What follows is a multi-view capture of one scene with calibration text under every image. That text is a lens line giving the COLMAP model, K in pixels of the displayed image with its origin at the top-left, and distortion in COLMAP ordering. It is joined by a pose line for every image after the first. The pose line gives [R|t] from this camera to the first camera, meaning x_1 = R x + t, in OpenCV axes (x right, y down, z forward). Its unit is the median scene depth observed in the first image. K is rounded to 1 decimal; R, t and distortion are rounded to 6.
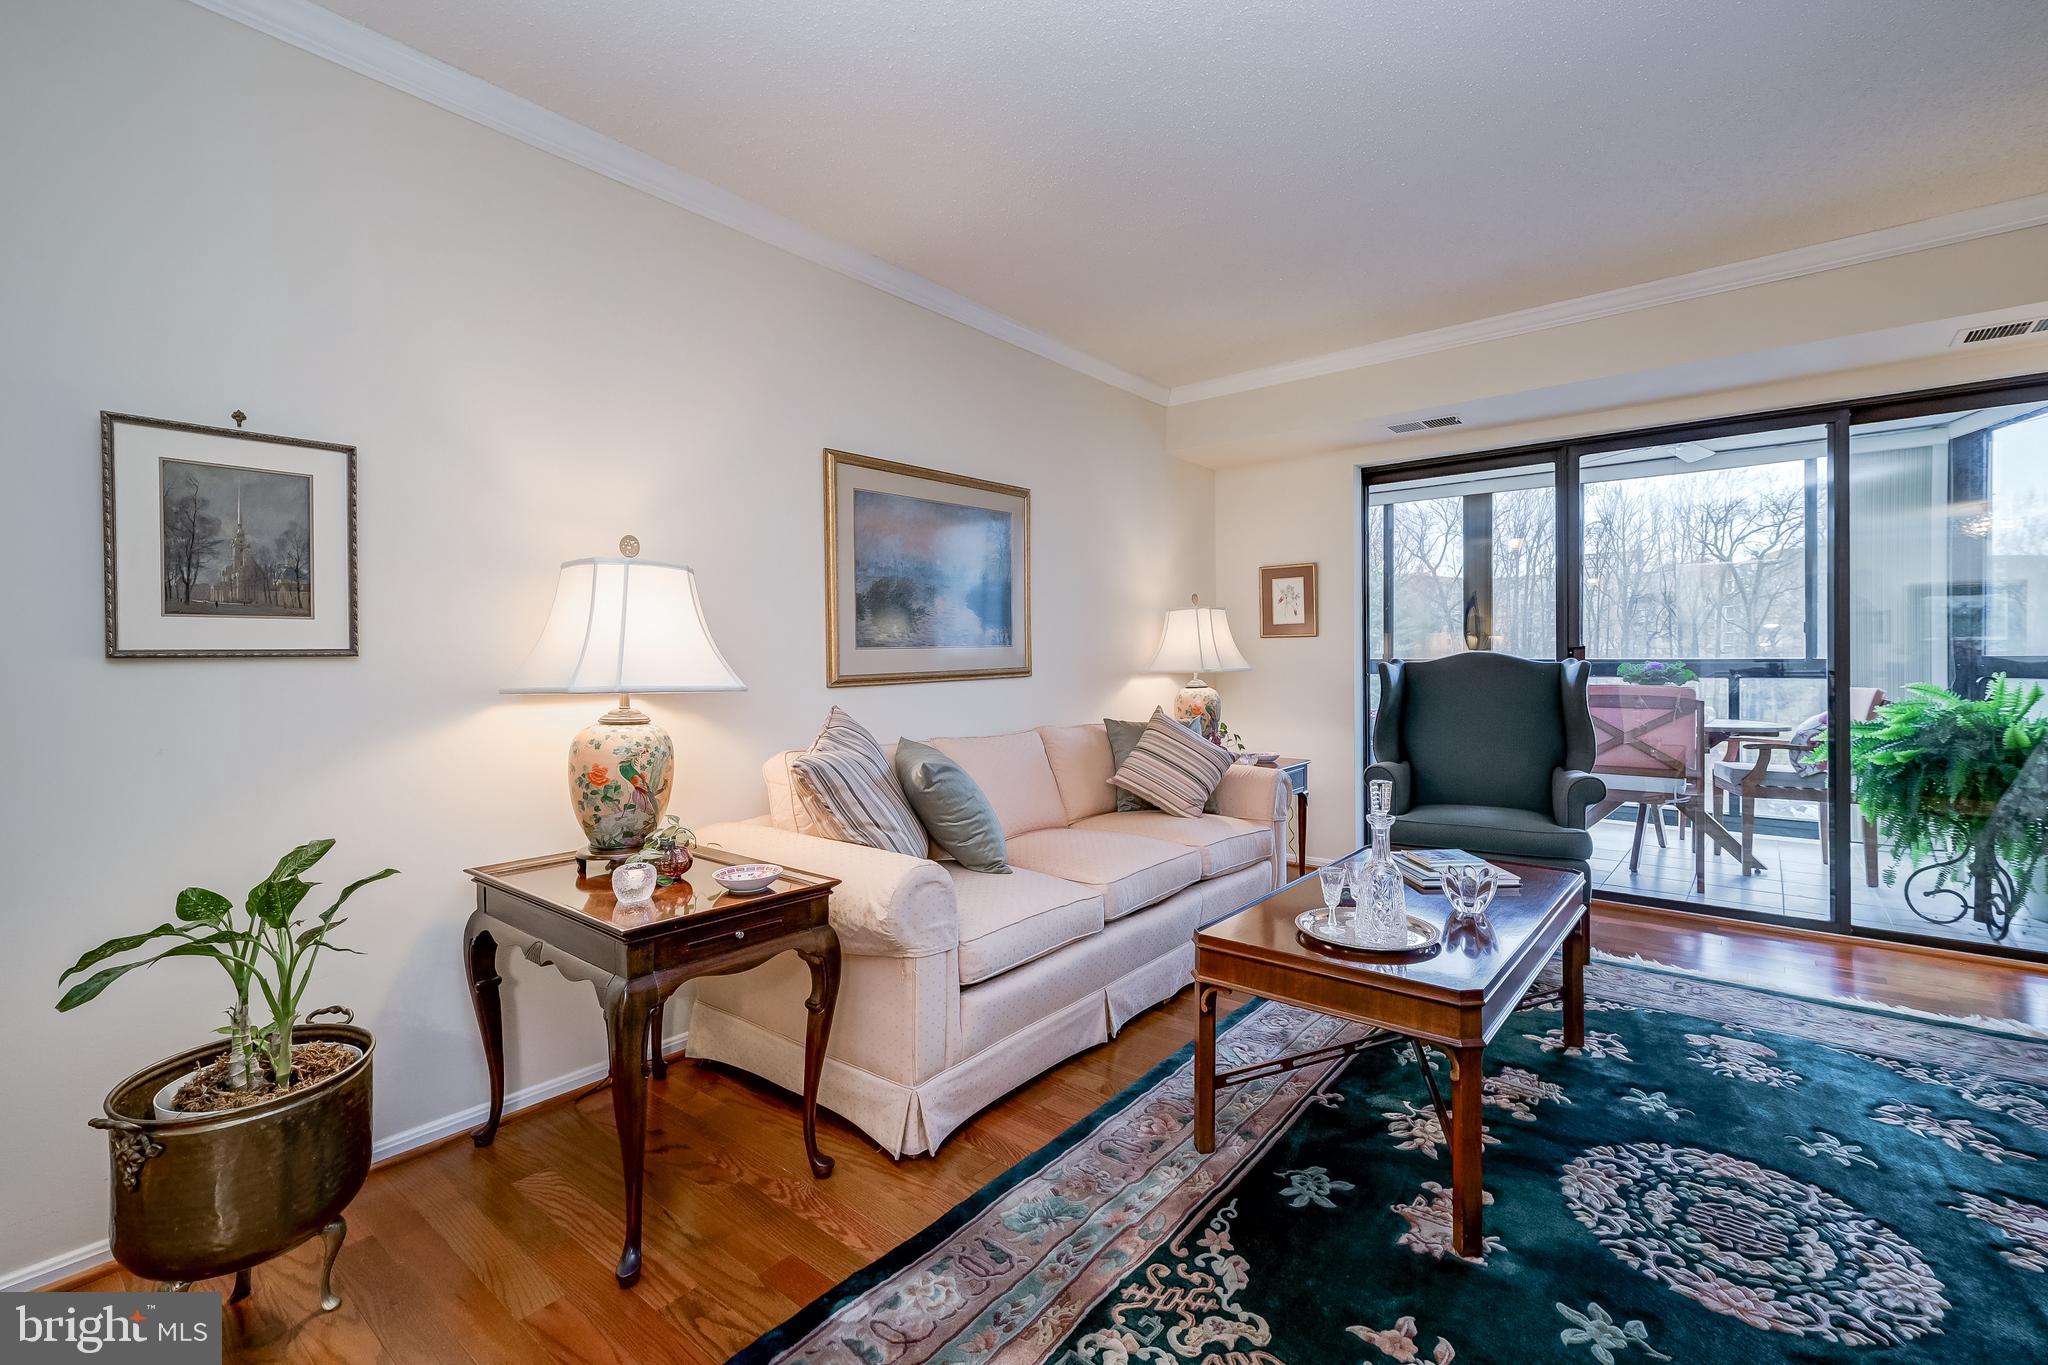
lens RADIAL K [[899.1, 0, 1065.9], [0, 899.1, 662.3], [0, 0, 1]] dist [0.012864, 0.000350]
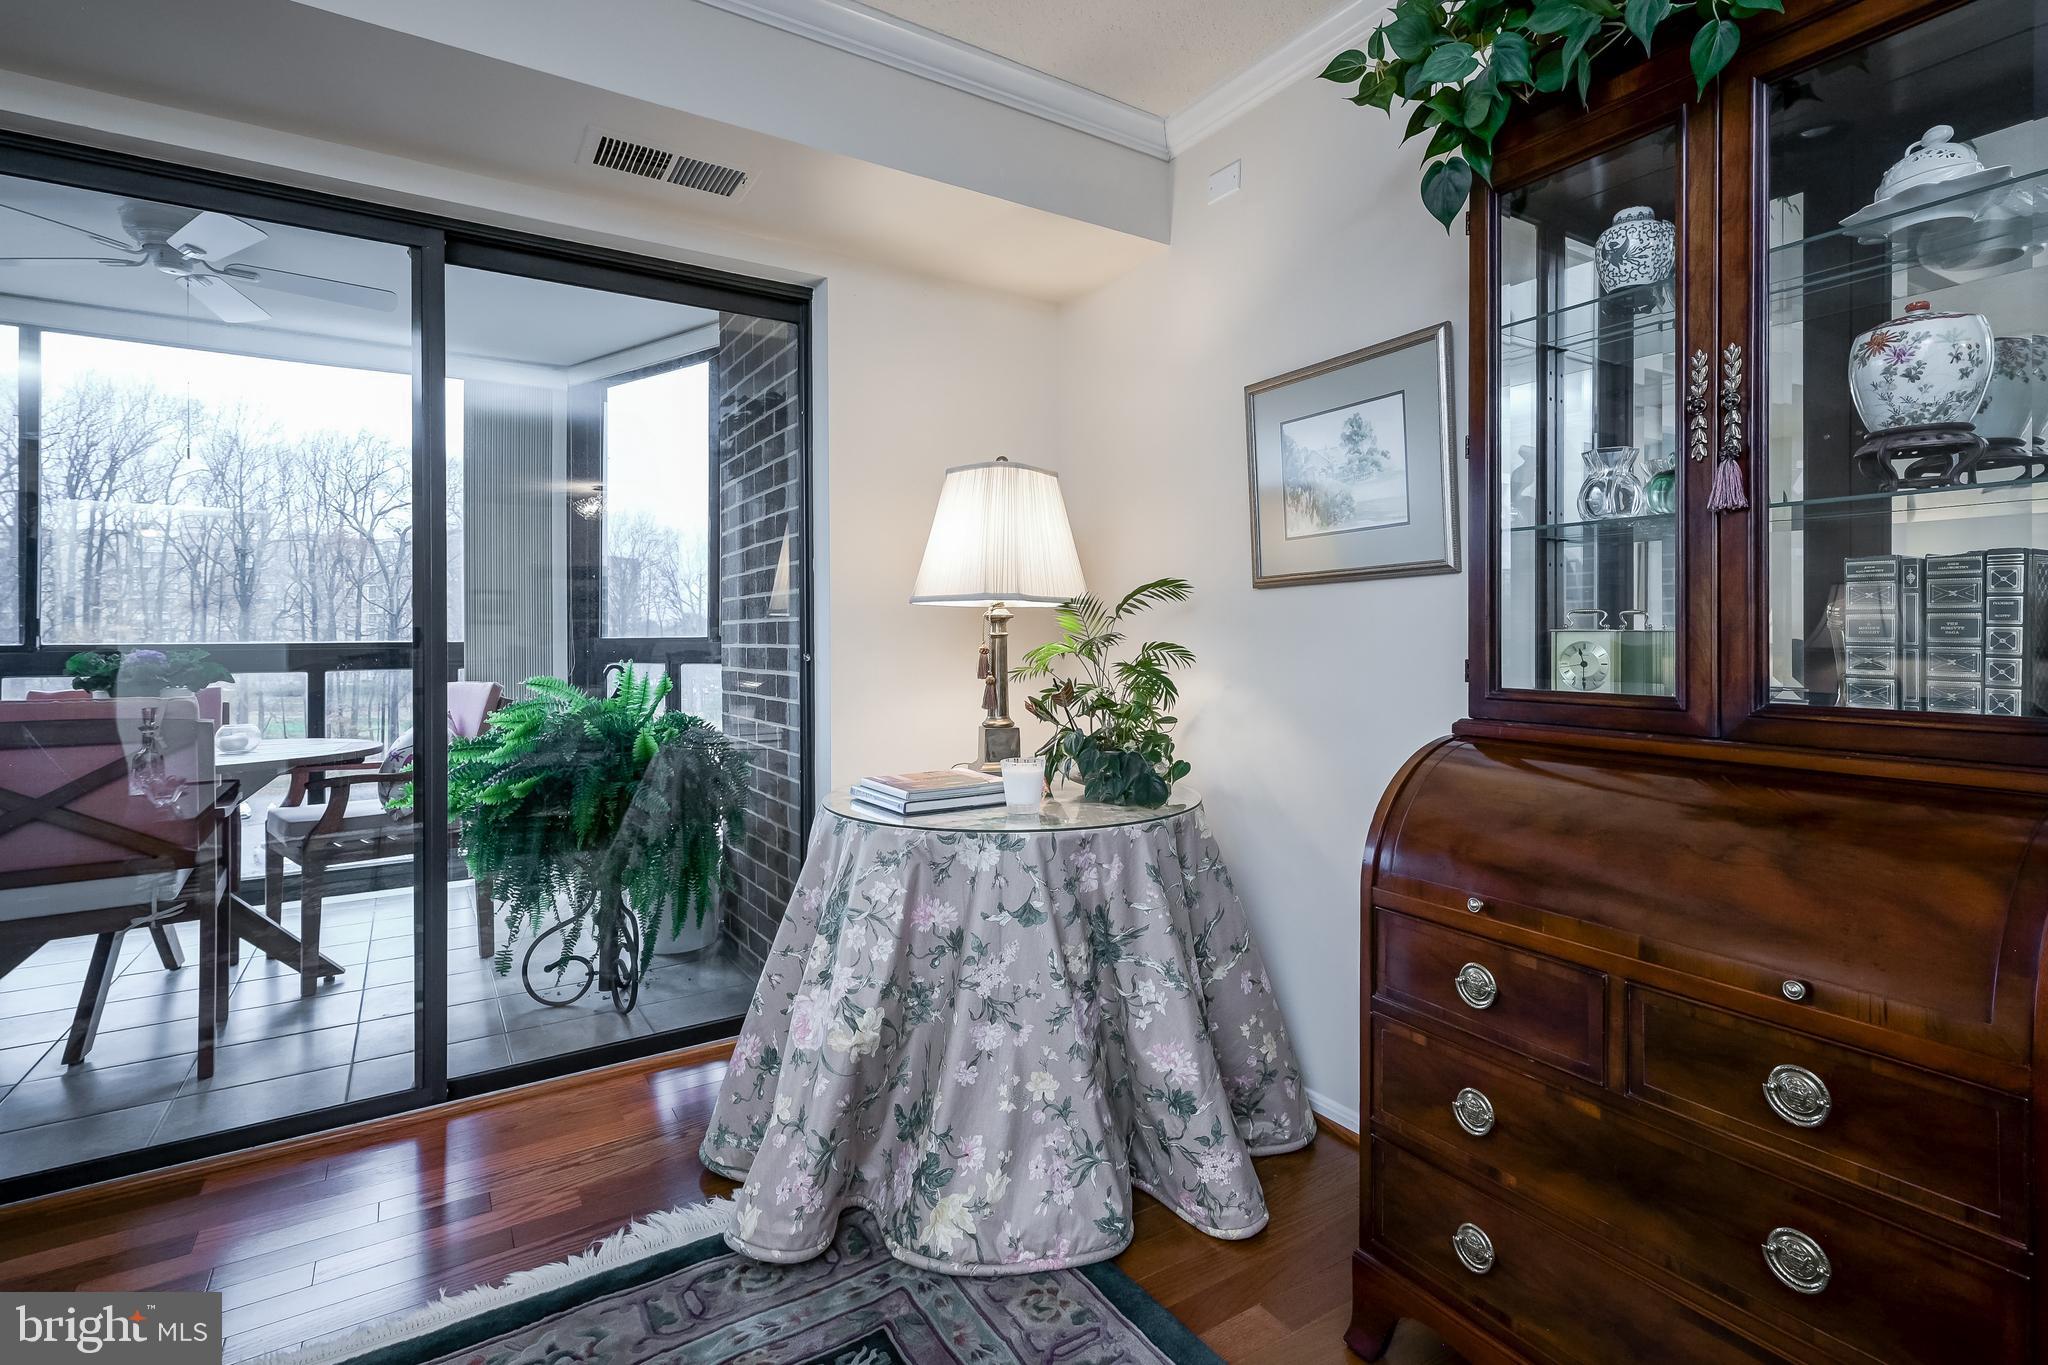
lens RADIAL K [[954.2, 0, 1088.5], [0, 954.2, 631.5], [0, 0, 1]] dist [-0.000091, -0.000297]
pose [[0.292235, 0.008819, 0.956306, 0.449596], [0.006192, 0.999919, -0.011113, -0.001200], [-0.956327, 0.009169, 0.292156, 0.478859]]
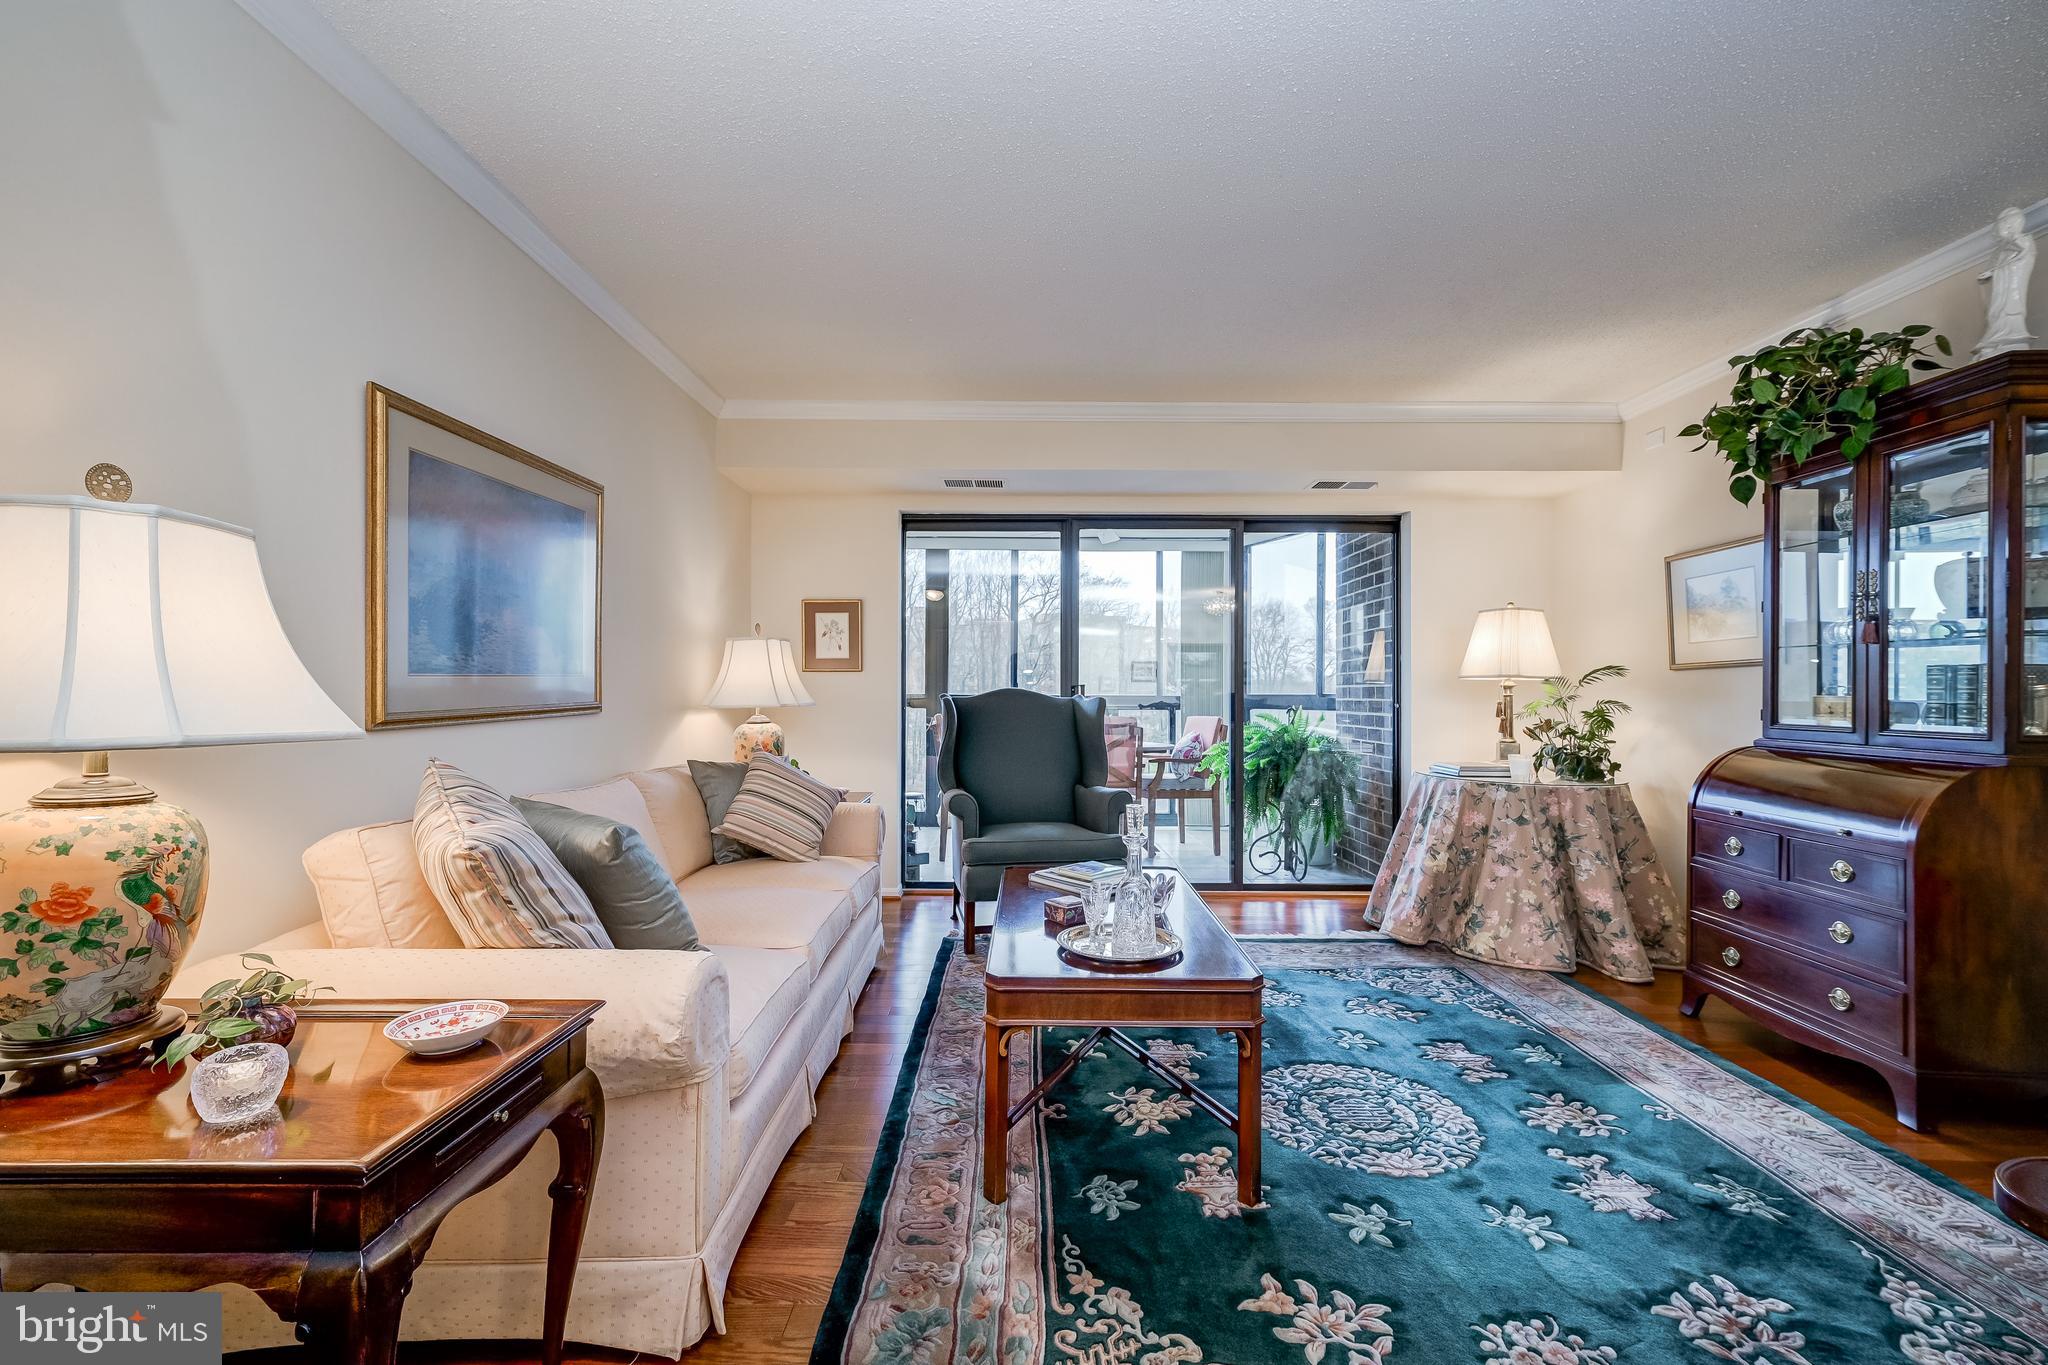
lens RADIAL K [[862.6, 0, 1035.5], [0, 862.6, 685.6], [0, 0, 1]] dist [0.011619, -0.000006]
pose [[0.784076, 0.012563, 0.620538, -0.270976], [-0.005144, 0.999892, -0.013744, 0.000106], [-0.620644, 0.007584, 0.784056, 0.163068]]
